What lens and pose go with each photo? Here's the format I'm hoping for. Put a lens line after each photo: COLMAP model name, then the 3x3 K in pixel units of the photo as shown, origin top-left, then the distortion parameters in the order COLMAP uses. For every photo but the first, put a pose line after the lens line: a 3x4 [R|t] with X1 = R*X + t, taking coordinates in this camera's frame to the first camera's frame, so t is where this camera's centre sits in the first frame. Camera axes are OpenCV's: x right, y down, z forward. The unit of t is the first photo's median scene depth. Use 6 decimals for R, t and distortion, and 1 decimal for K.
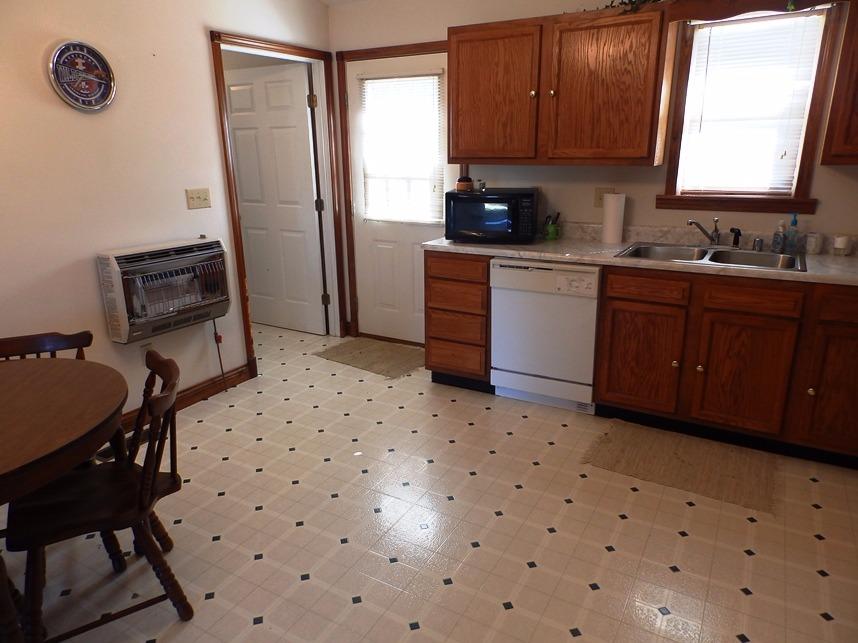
lens RADIAL K [[590.3, 0, 432.3], [0, 590.3, 324.5], [0, 0, 1]] dist [0.019892, -0.004019]
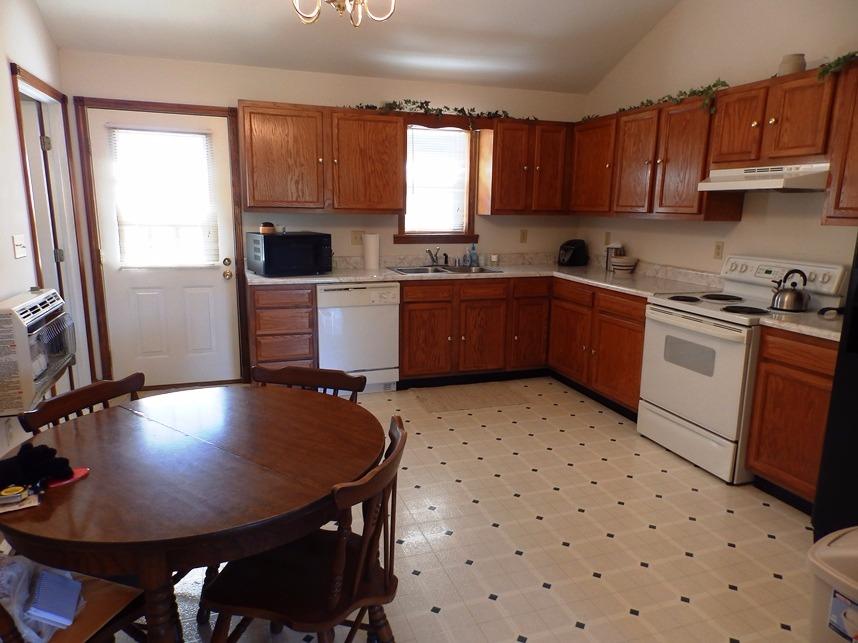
lens RADIAL K [[590.3, 0, 422.7], [0, 590.3, 323.7], [0, 0, 1]] dist [0.019892, -0.004019]
pose [[0.656071, -0.127144, 0.743912, -0.731724], [0.196973, 0.980390, -0.006154, 0.021944], [-0.728541, 0.150569, 0.668249, 0.004258]]
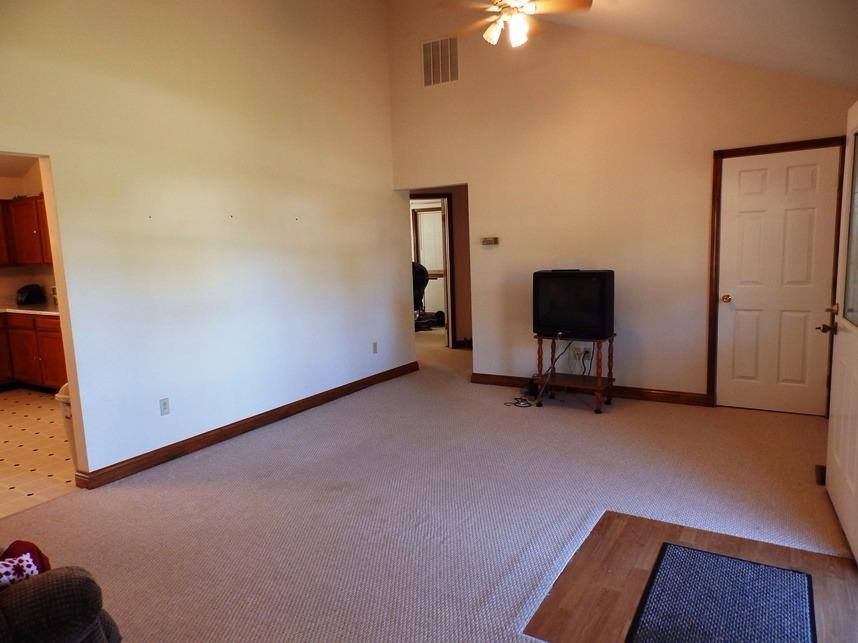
lens RADIAL K [[590.3, 0, 426.4], [0, 590.3, 324.6], [0, 0, 1]] dist [0.019892, -0.004019]
pose [[0.027320, -0.119580, 0.992449, -1.373534], [0.326100, 0.939571, 0.104232, 0.256558], [-0.944940, 0.320790, 0.064664, -0.732545]]
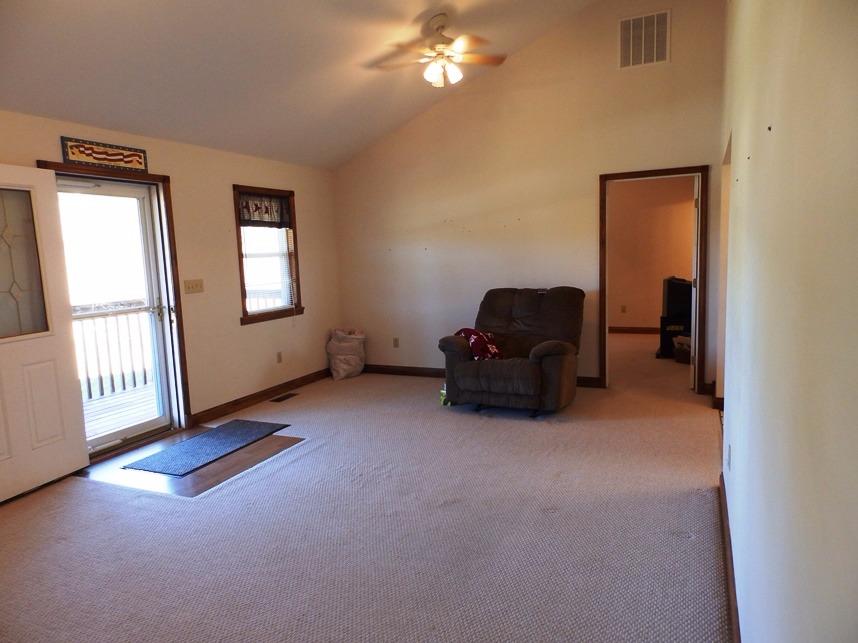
lens RADIAL K [[590.3, 0, 425.3], [0, 590.3, 319.7], [0, 0, 1]] dist [0.019892, -0.004019]
pose [[0.104221, 0.130373, -0.985972, 1.299741], [-0.253865, 0.962018, 0.100371, 0.185419], [0.961608, 0.239843, 0.133360, -0.640797]]
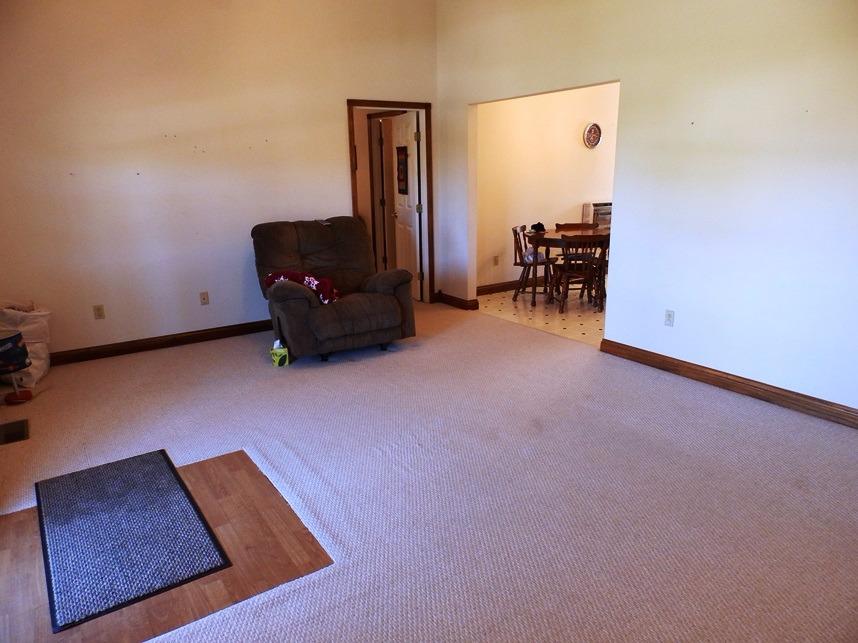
lens RADIAL K [[590.3, 0, 428.6], [0, 590.3, 322.4], [0, 0, 1]] dist [0.019892, -0.004019]
pose [[0.901608, 0.110610, -0.418172, 0.338256], [-0.122082, 0.992520, -0.000688, 0.507200], [0.414968, 0.051671, 0.908367, -1.683994]]
